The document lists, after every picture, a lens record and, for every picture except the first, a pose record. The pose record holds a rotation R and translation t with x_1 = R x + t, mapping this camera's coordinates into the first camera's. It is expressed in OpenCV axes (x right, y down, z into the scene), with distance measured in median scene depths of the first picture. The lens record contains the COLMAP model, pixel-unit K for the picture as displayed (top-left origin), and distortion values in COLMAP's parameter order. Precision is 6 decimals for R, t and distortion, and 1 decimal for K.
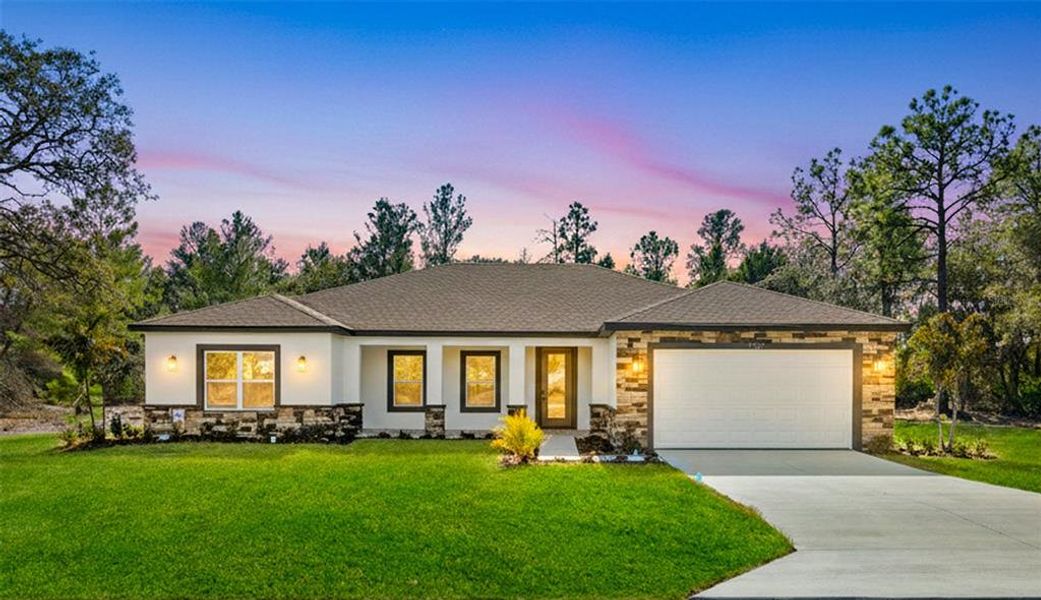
lens RADIAL K [[688.0, 0, 543.6], [0, 688.0, 368.4], [0, 0, 1]] dist [-0.009554, -0.003030]
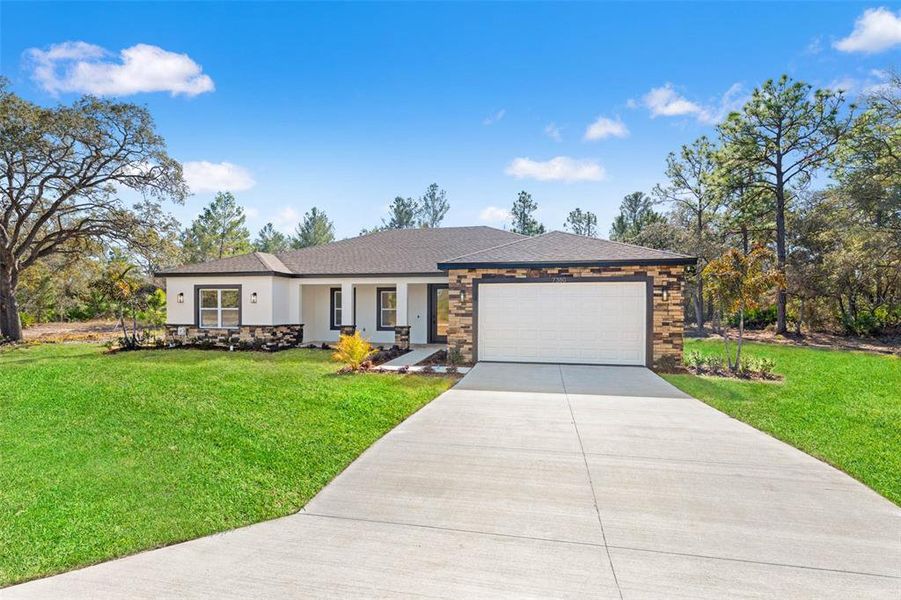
lens RADIAL K [[417.3, 0, 452.2], [0, 417.3, 297.7], [0, 0, 1]] dist [-0.001528, -0.000394]
pose [[0.978259, -0.006269, -0.207293, 0.248557], [0.004316, 0.999942, -0.009876, 0.005235], [0.207343, 0.008767, 0.978229, 0.208443]]
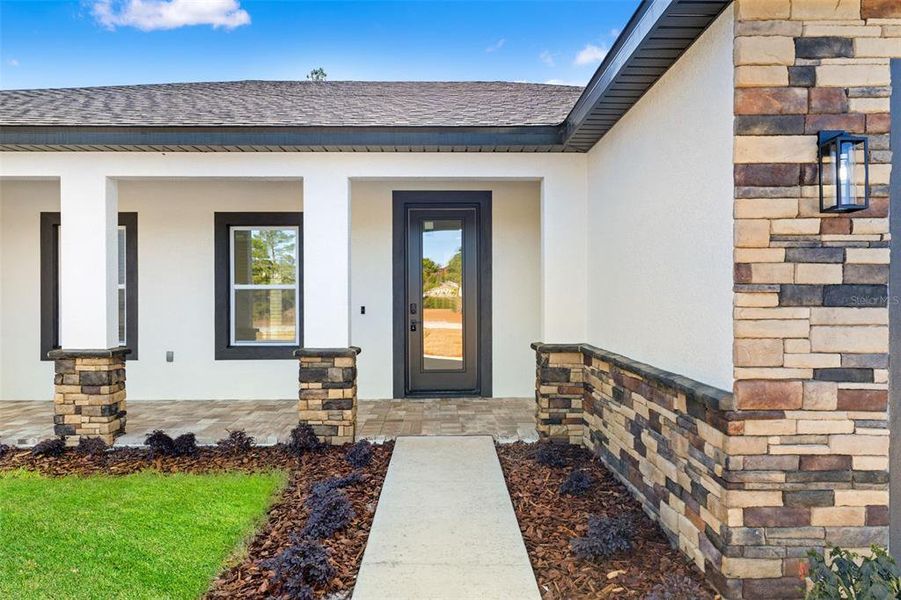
lens RADIAL K [[557.3, 0, 447.2], [0, 557.3, 298.4], [0, 0, 1]] dist [0.018507, -0.000052]
pose [[0.999753, -0.007712, 0.020843, 0.017381], [0.007389, 0.999852, 0.015540, 0.025275], [-0.020960, -0.015382, 0.999662, 0.757196]]
